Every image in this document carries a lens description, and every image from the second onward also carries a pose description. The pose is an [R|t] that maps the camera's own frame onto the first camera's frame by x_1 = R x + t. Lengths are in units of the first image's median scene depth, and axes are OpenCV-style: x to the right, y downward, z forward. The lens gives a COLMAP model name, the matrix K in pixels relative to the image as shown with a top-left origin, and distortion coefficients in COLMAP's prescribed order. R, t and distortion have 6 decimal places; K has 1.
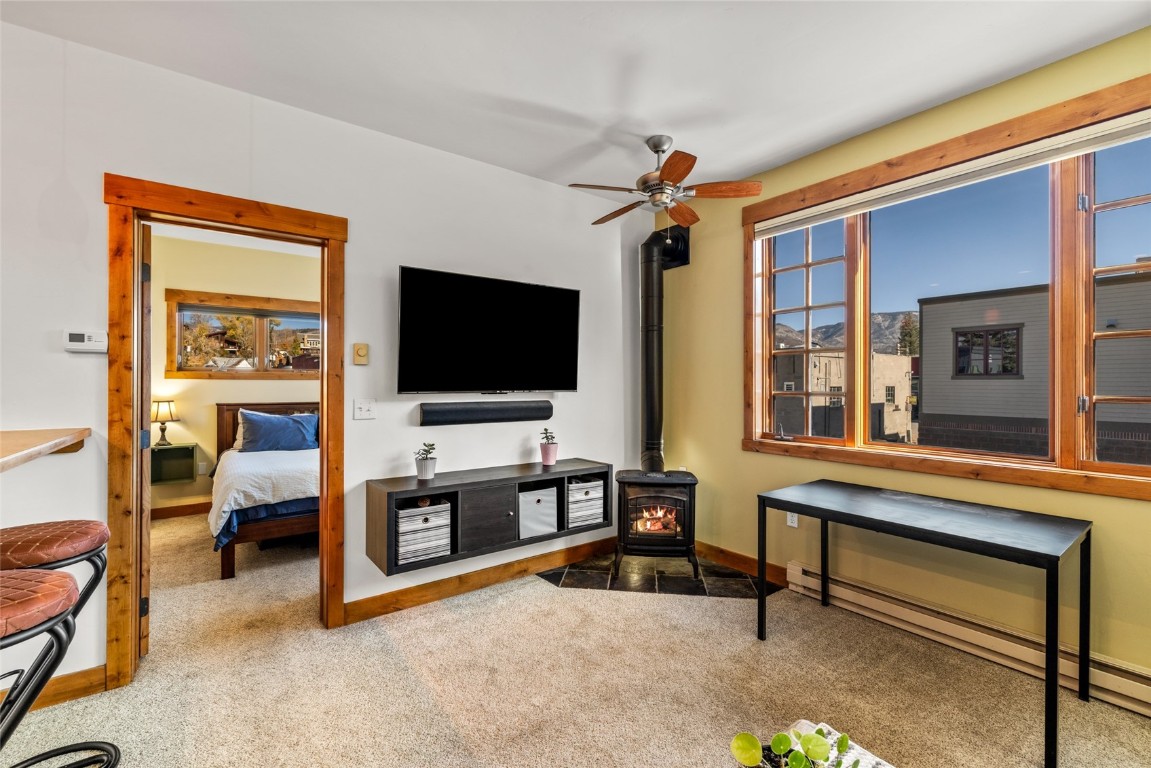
lens RADIAL K [[493.7, 0, 573.9], [0, 493.7, 384.5], [0, 0, 1]] dist [-0.000961, 0.000321]
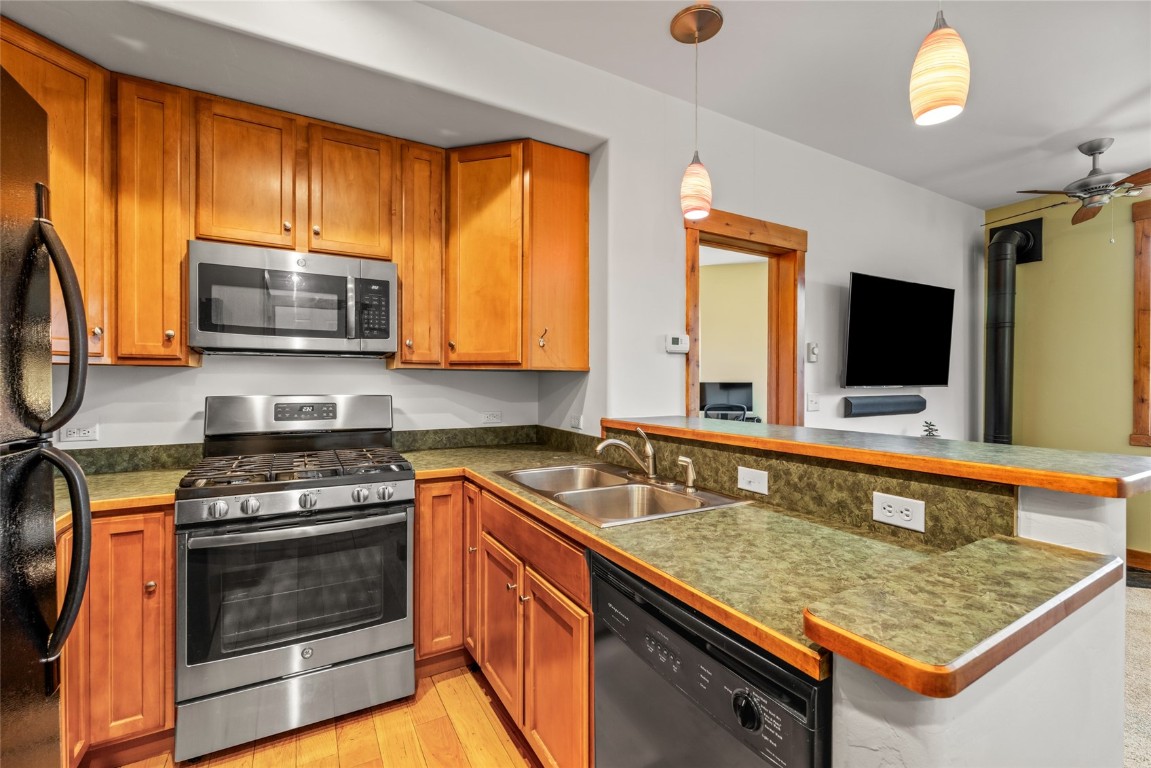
lens RADIAL K [[493.7, 0, 573.9], [0, 493.7, 384.5], [0, 0, 1]] dist [-0.000961, 0.000321]
pose [[0.992097, 0.000673, -0.125468, -0.744757], [0.000237, 0.999974, 0.007235, 0.002130], [0.125470, -0.007207, 0.992071, -0.154907]]
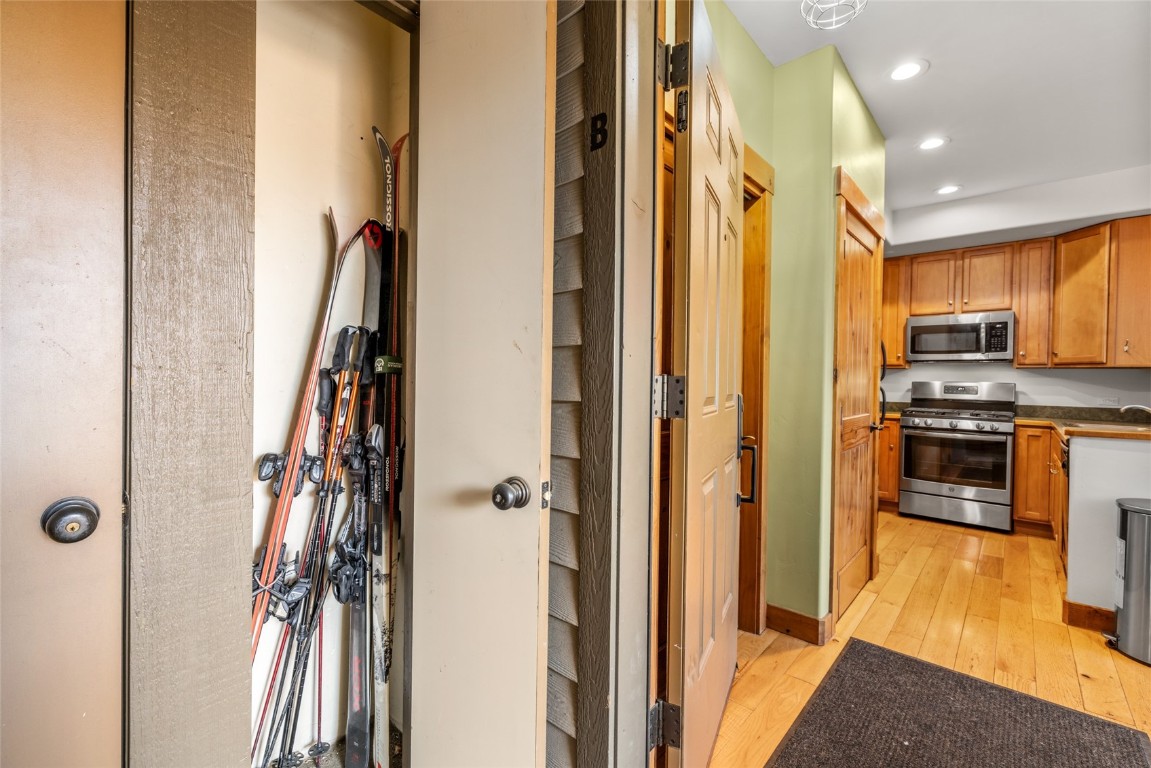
lens RADIAL K [[493.7, 0, 573.9], [0, 493.7, 384.5], [0, 0, 1]] dist [-0.000961, 0.000321]
pose [[0.199165, 0.011117, -0.979903, 0.009716], [-0.011859, 0.999890, 0.008933, 0.032903], [0.979894, 0.009842, 0.199274, -0.931747]]
